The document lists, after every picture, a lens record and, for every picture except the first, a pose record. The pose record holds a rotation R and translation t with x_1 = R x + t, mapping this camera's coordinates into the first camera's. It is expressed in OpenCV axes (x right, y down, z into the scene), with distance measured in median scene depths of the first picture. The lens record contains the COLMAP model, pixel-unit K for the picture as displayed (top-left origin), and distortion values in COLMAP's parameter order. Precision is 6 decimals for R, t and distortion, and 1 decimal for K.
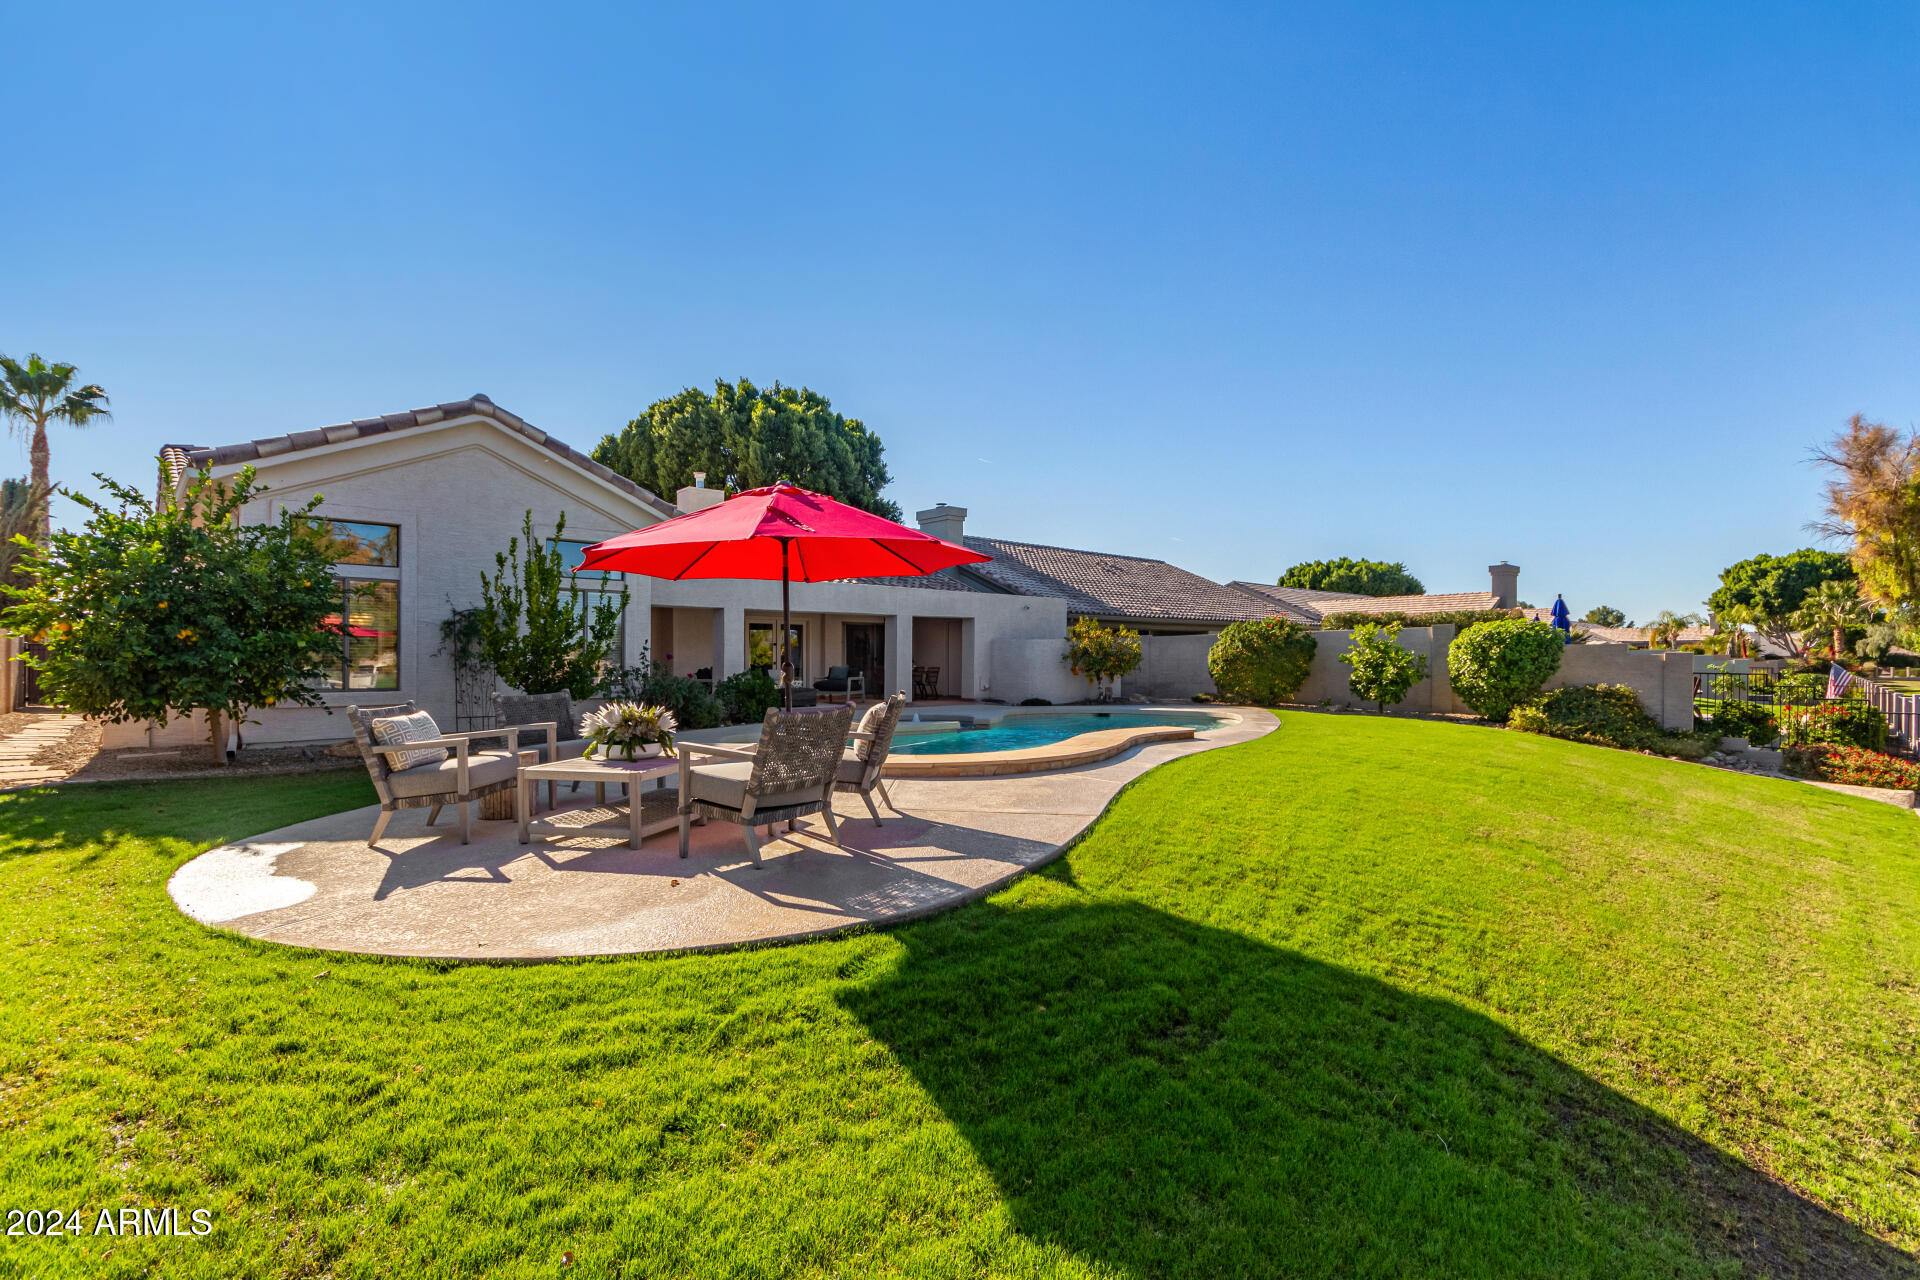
lens RADIAL K [[899.8, 0, 960.7], [0, 899.8, 683.2], [0, 0, 1]] dist [0.002038, -0.000087]
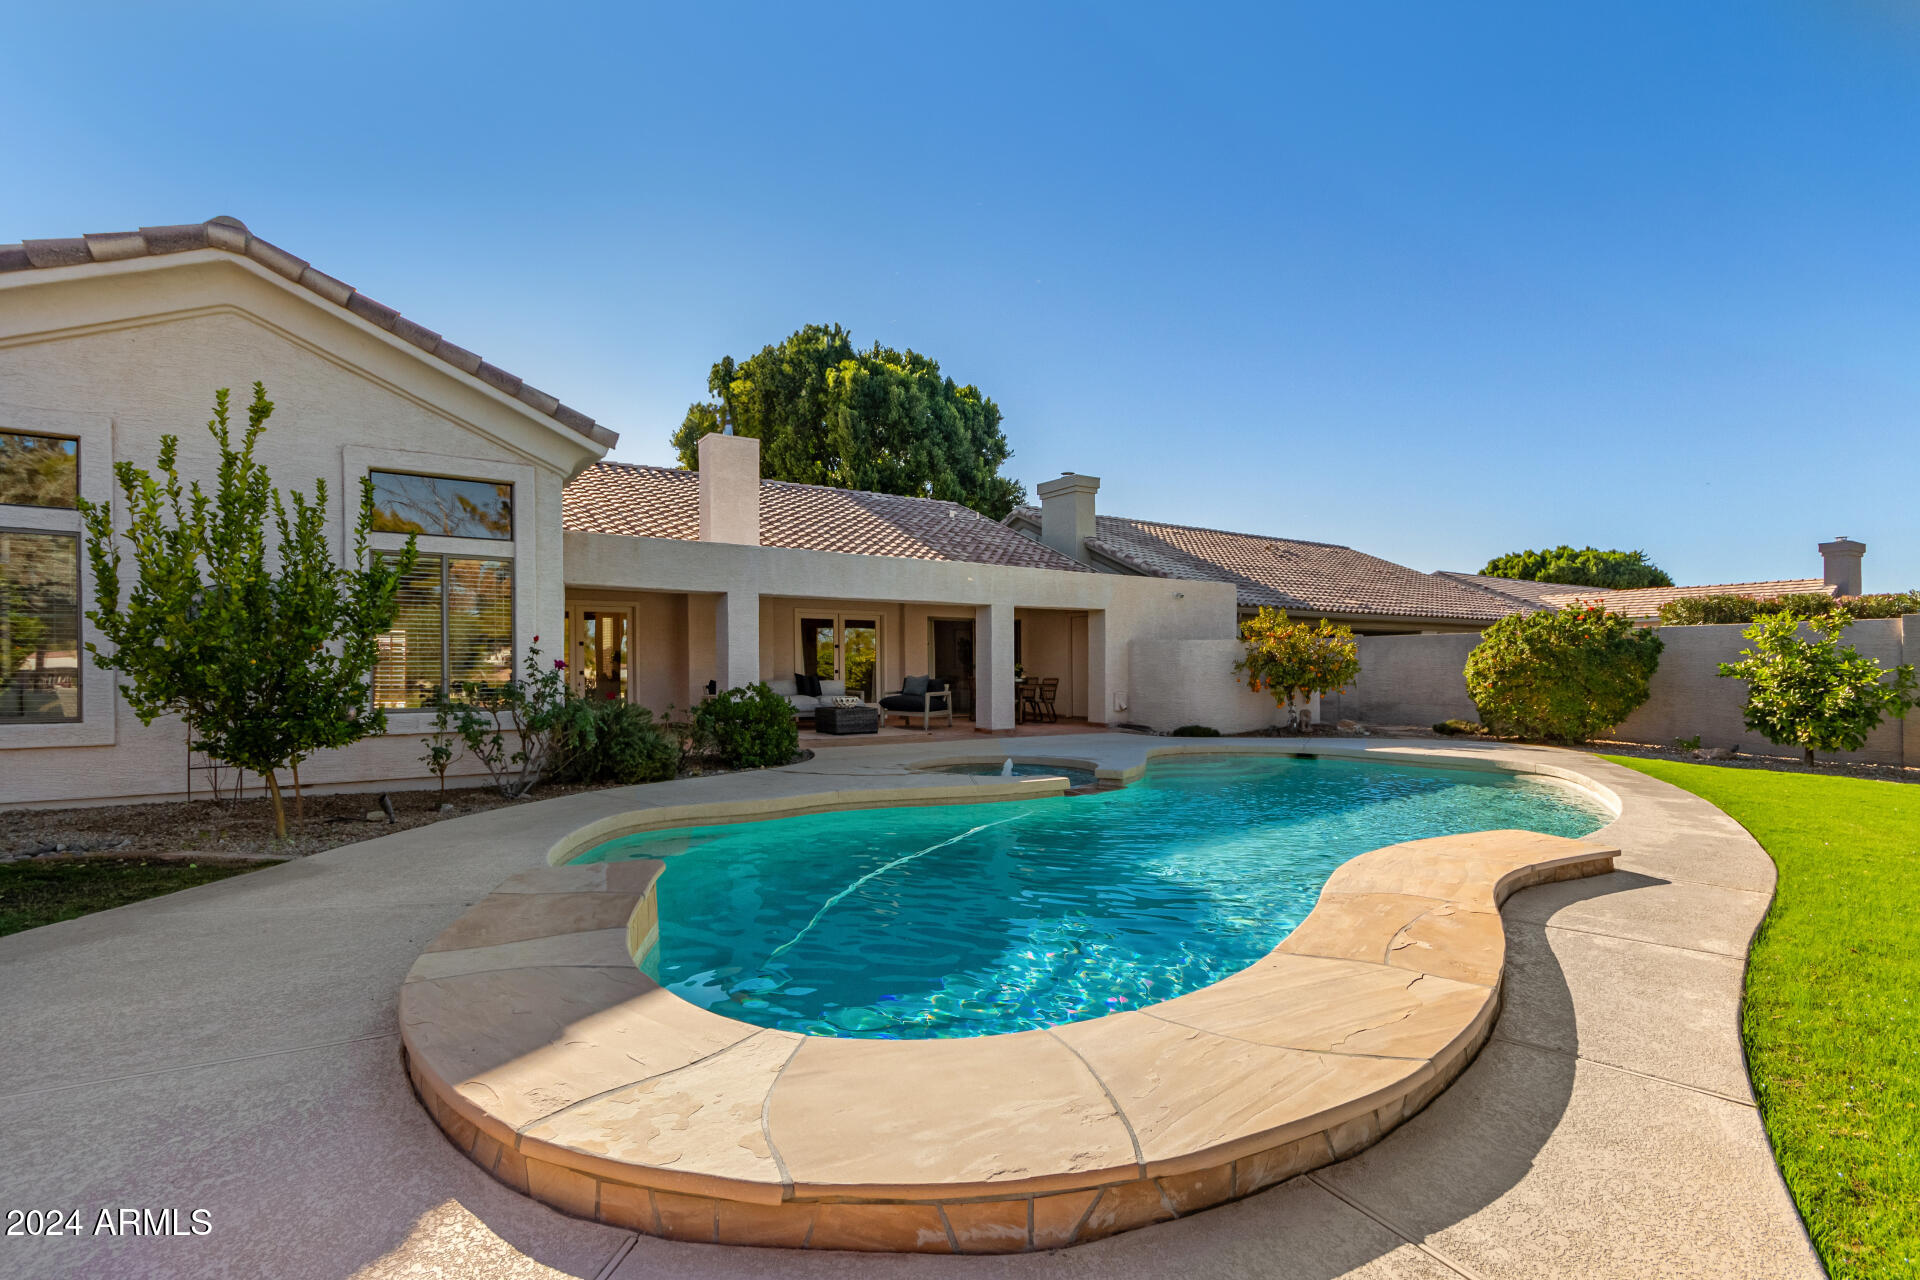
lens RADIAL K [[854.4, 0, 955.2], [0, 854.4, 616.0], [0, 0, 1]] dist [0.001035, 0.000041]
pose [[0.984391, -0.004819, -0.175930, 0.016486], [-0.009537, 0.996696, -0.080663, -0.011236], [0.175737, 0.081082, 0.981092, 0.298031]]
